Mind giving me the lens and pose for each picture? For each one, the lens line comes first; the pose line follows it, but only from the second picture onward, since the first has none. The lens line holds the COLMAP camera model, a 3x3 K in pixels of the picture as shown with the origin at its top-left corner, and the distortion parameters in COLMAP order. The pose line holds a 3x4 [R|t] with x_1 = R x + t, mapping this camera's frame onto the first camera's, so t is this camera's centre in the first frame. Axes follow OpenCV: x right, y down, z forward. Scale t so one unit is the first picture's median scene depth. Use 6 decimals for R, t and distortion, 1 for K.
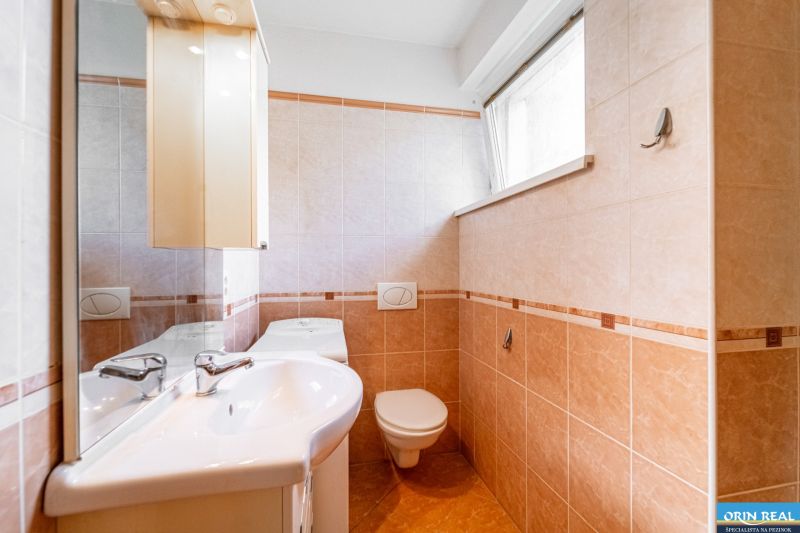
lens RADIAL K [[329.4, 0, 398.8], [0, 329.4, 266.7], [0, 0, 1]] dist [0.000550, -0.000010]
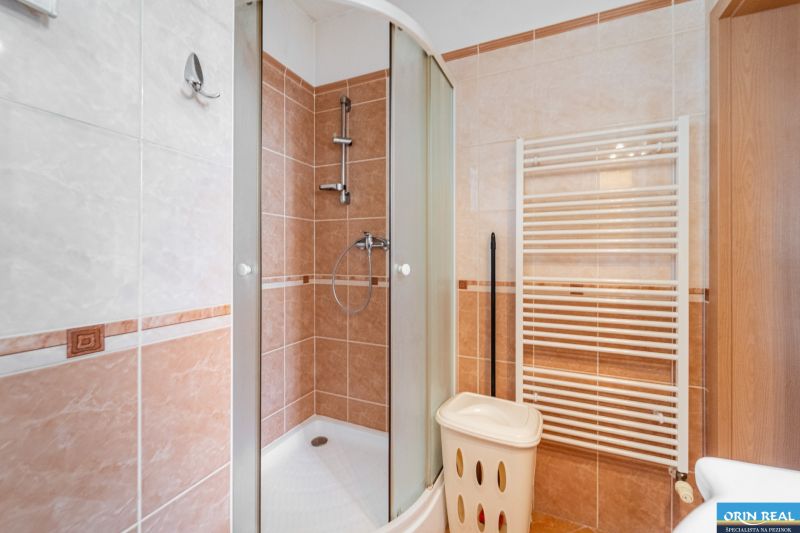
lens RADIAL K [[329.4, 0, 399.4], [0, 329.4, 257.9], [0, 0, 1]] dist [0.000550, -0.000010]
pose [[-0.802404, 0.000742, 0.596781, -0.096680], [0.002499, 0.999995, 0.002118, 0.034279], [-0.596776, 0.003191, -0.802402, 1.234254]]
